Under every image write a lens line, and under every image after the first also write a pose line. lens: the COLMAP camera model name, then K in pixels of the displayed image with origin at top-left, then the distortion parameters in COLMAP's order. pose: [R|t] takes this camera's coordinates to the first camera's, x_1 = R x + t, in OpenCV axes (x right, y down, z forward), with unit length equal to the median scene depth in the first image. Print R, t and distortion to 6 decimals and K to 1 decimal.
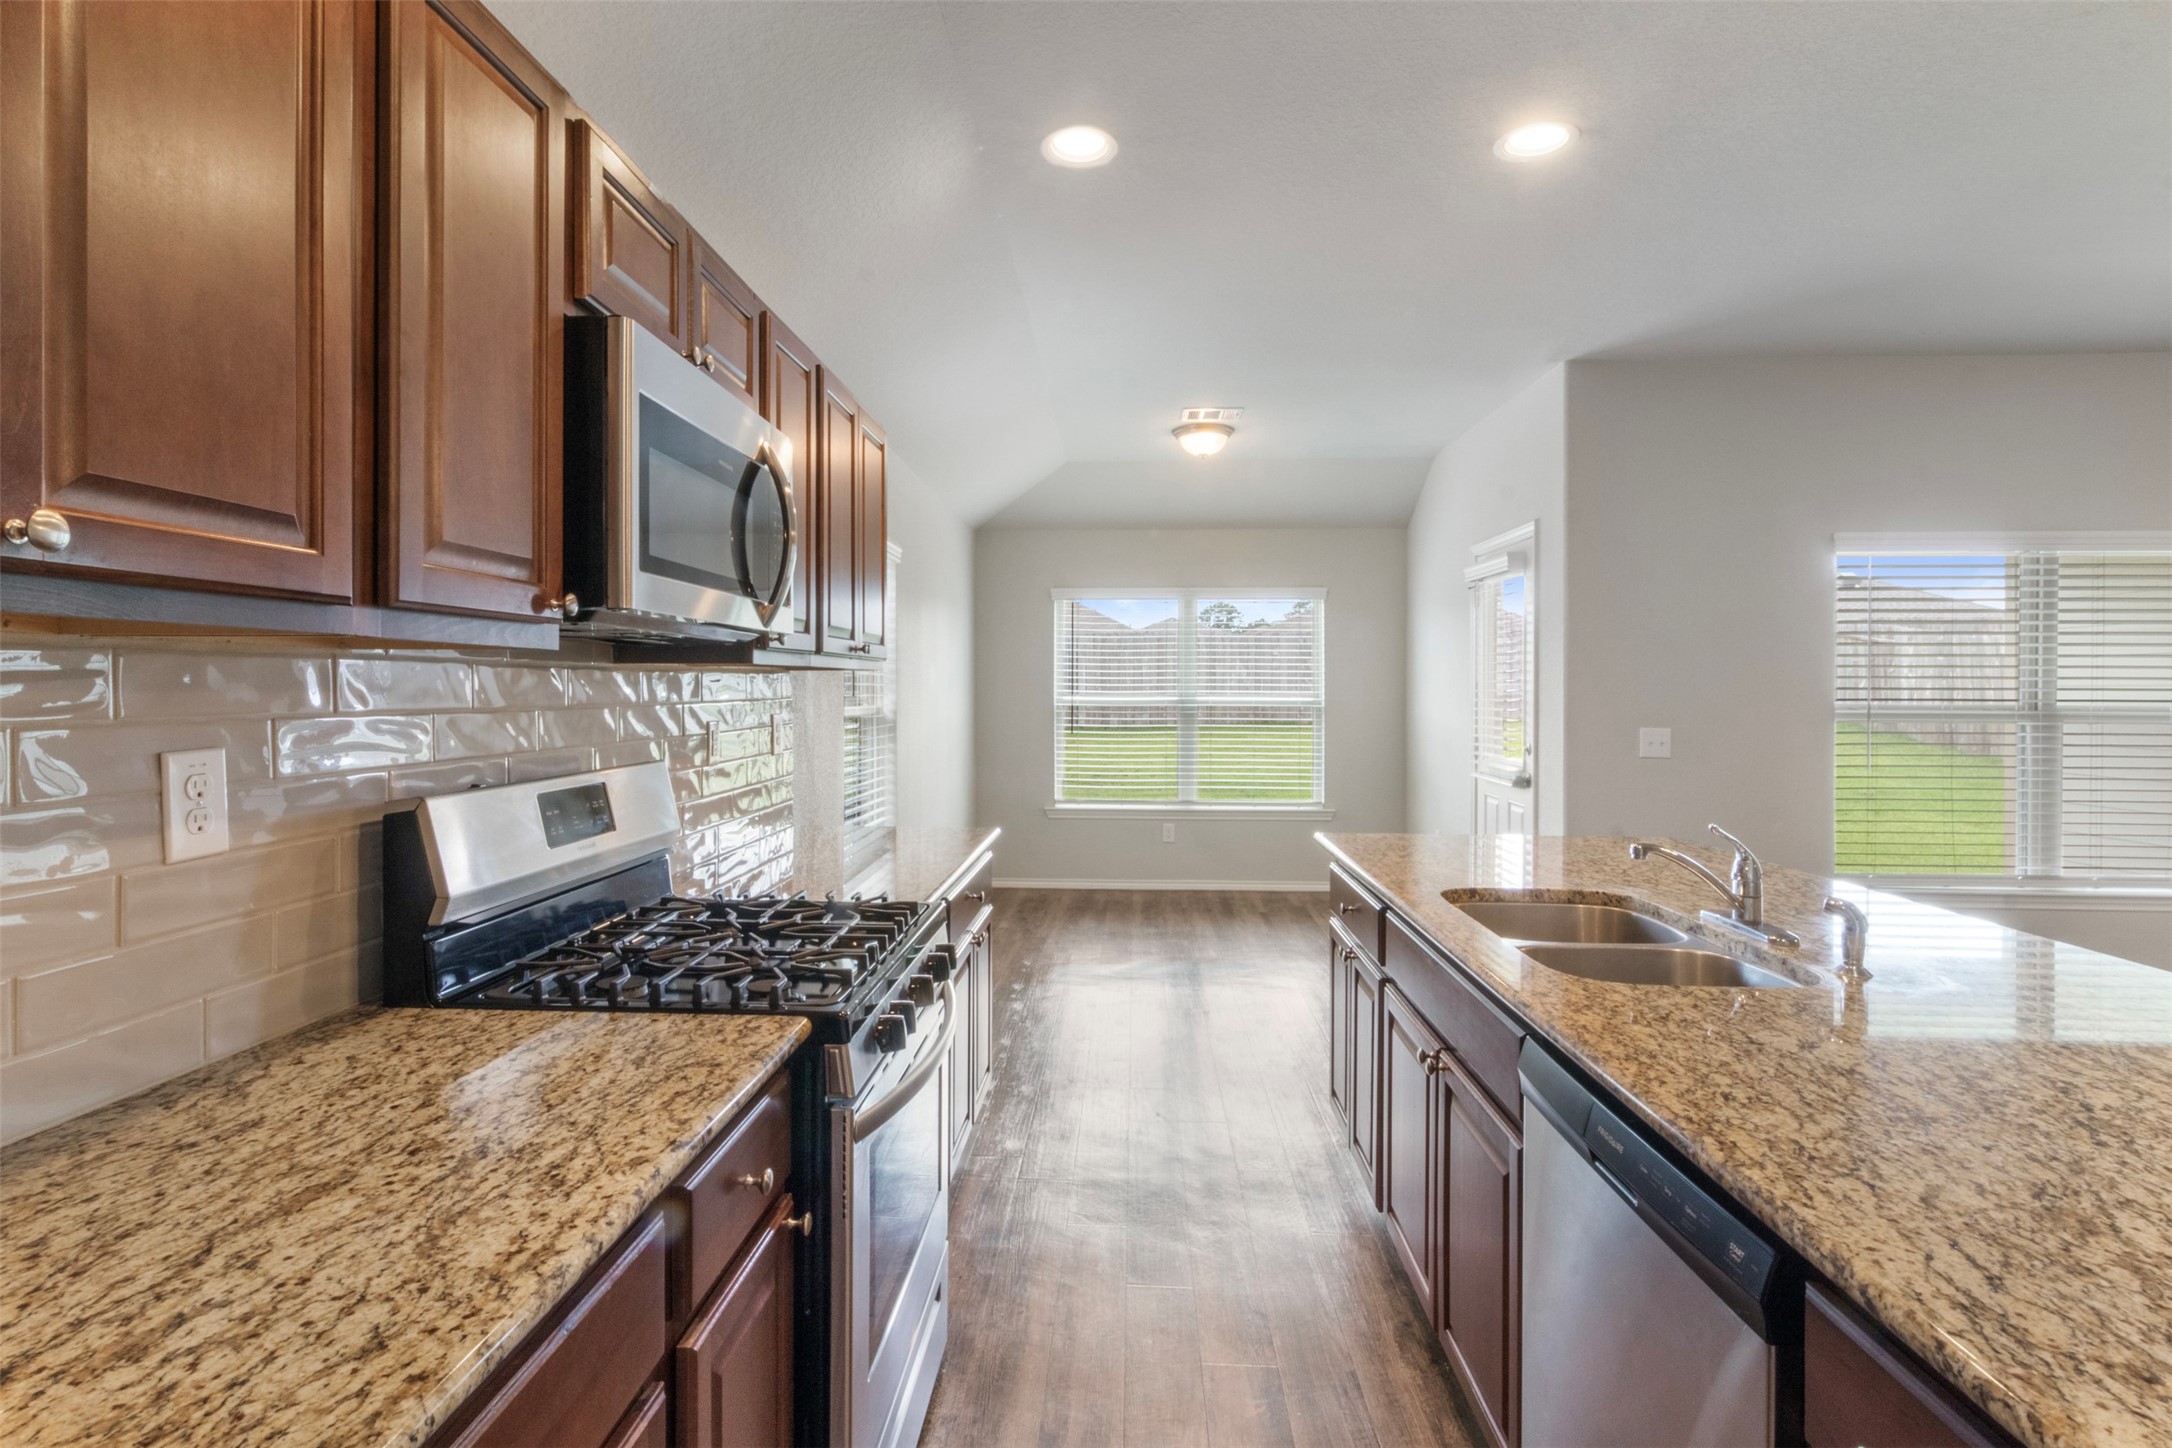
lens RADIAL K [[1113.3, 0, 1079.2], [0, 1113.3, 684.5], [0, 0, 1]] dist [0.000392, -0.000030]
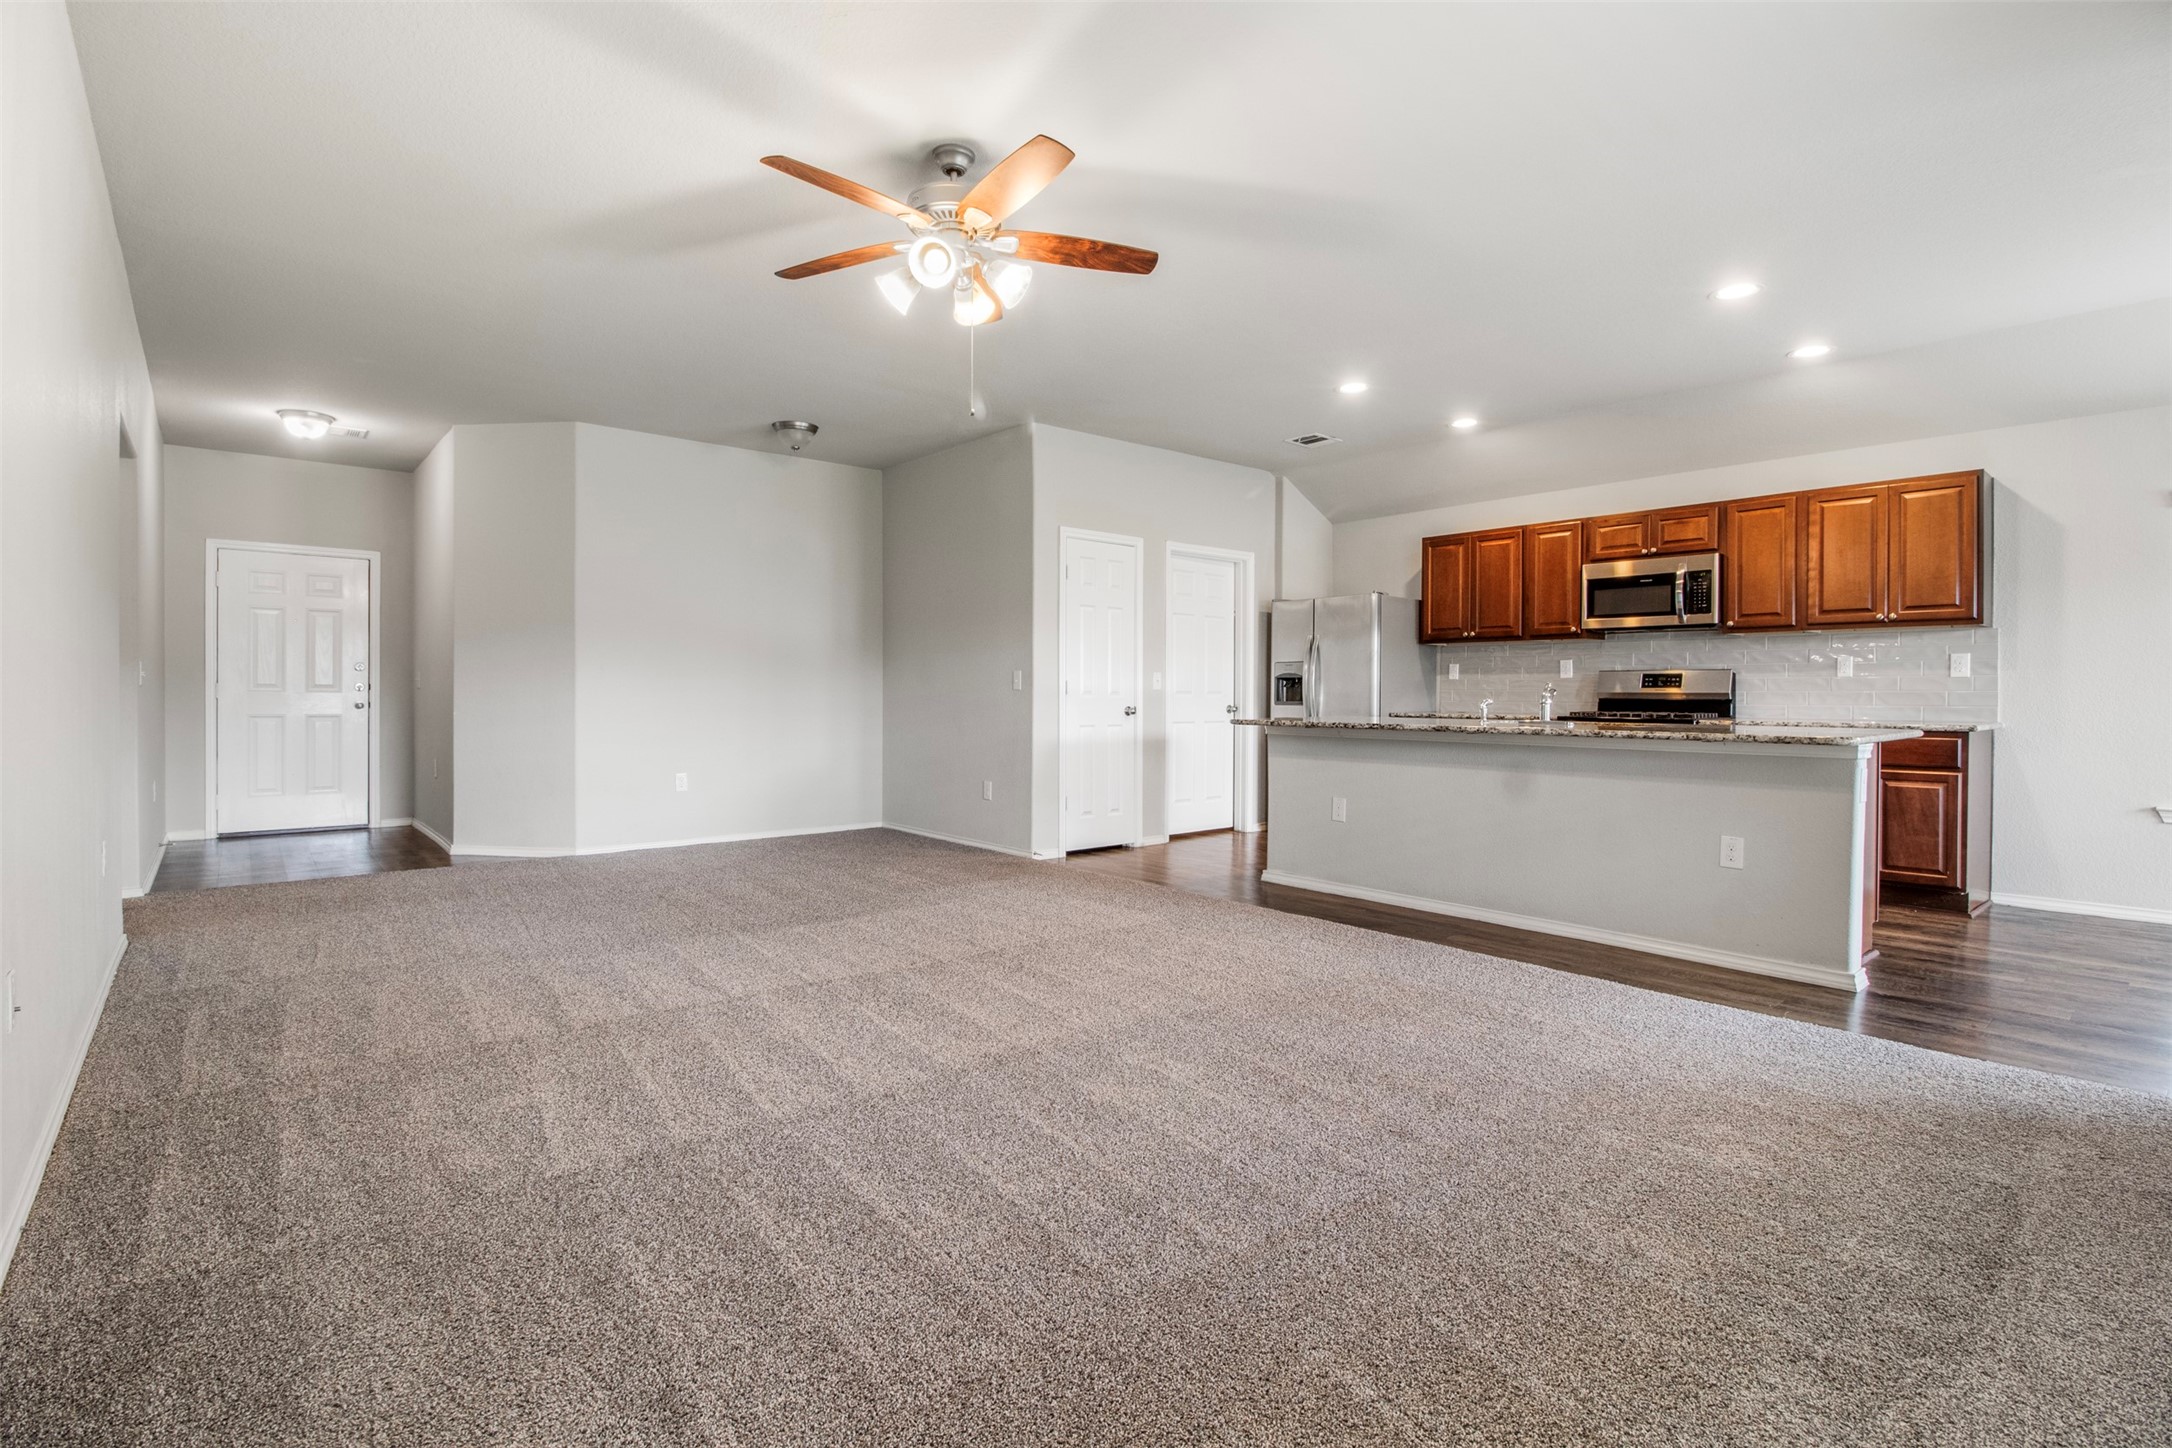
lens RADIAL K [[1016.3, 0, 1061.1], [0, 1016.3, 705.0], [0, 0, 1]] dist [-0.011026, -0.000773]
pose [[-0.746375, 0.002627, -0.665520, 1.638818], [-0.006124, 0.999923, 0.010816, 0.088291], [0.665497, 0.012148, -0.746301, 1.111413]]
